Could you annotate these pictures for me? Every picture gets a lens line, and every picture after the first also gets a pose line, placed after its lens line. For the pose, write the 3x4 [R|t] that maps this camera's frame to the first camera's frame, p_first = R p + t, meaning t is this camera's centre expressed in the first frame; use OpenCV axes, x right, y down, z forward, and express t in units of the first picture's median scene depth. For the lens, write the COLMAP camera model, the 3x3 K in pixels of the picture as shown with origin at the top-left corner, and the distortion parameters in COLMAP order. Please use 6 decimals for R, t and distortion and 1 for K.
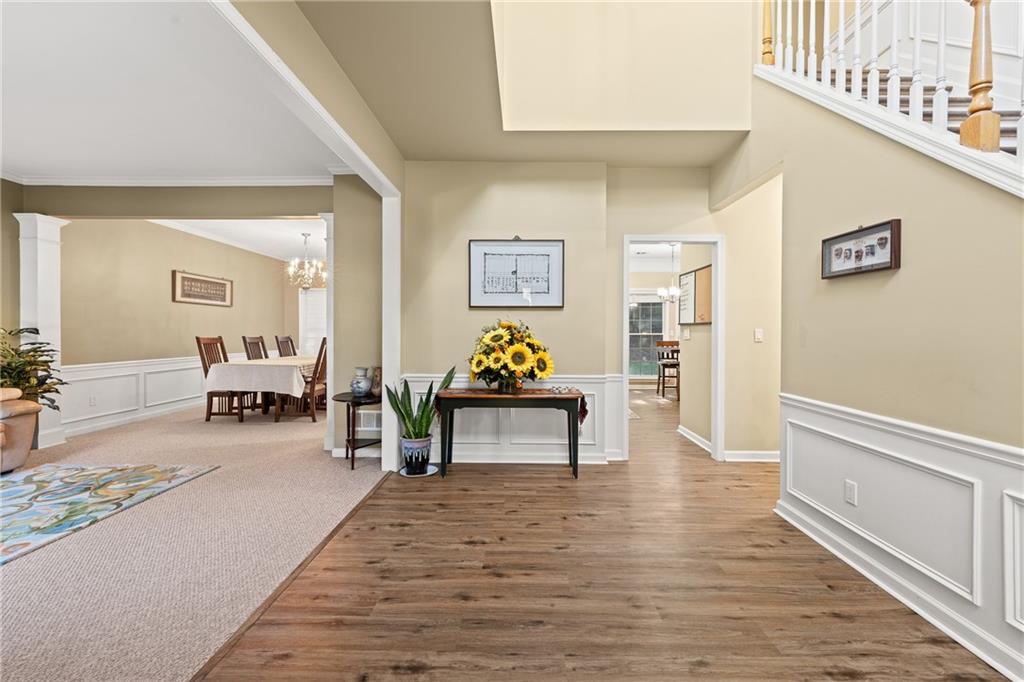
lens RADIAL K [[416.1, 0, 507.3], [0, 416.1, 339.6], [0, 0, 1]] dist [-0.000420, -0.000096]
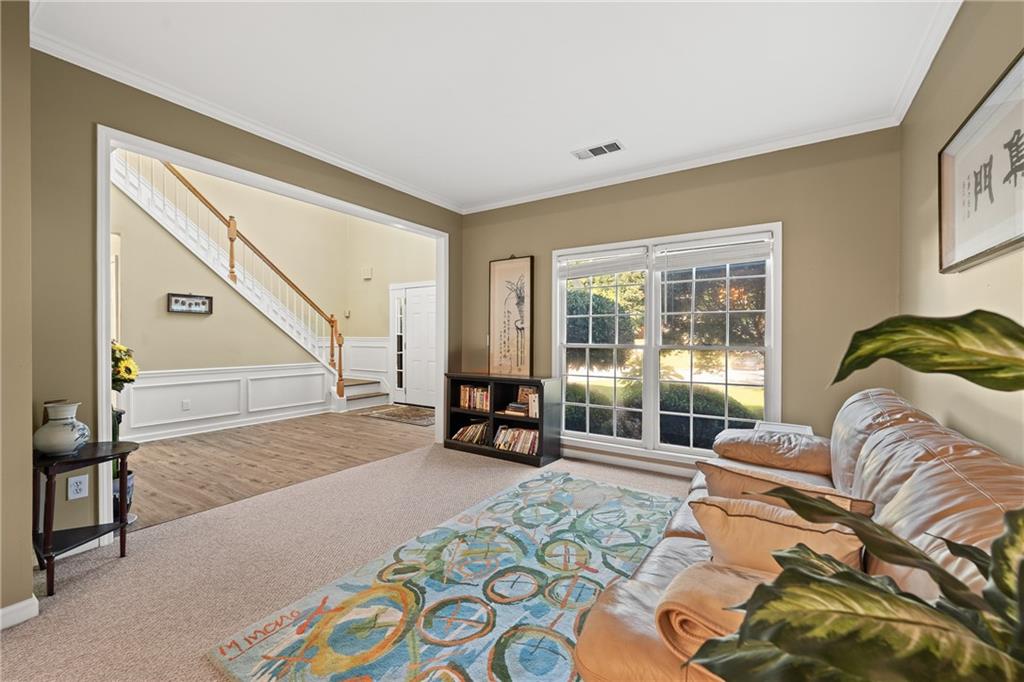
lens RADIAL K [[416.1, 0, 507.3], [0, 416.1, 339.6], [0, 0, 1]] dist [-0.000420, -0.000096]
pose [[-0.837219, -0.011041, 0.546756, -0.781232], [0.000078, 0.999794, 0.020309, -0.020070], [-0.546867, 0.017046, -0.837046, 0.778087]]
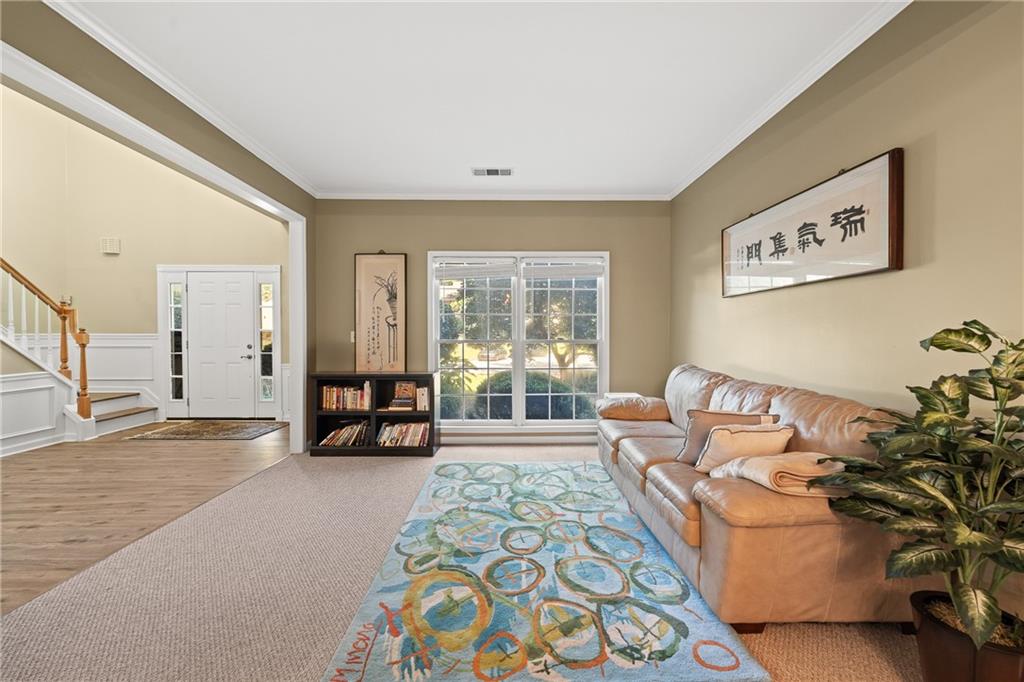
lens RADIAL K [[416.1, 0, 507.3], [0, 416.1, 339.6], [0, 0, 1]] dist [-0.000420, -0.000096]
pose [[-0.999769, -0.006211, -0.020574, -0.561373], [-0.006784, 0.999588, 0.027894, -0.020687], [0.020392, 0.028027, -0.999399, 0.904901]]
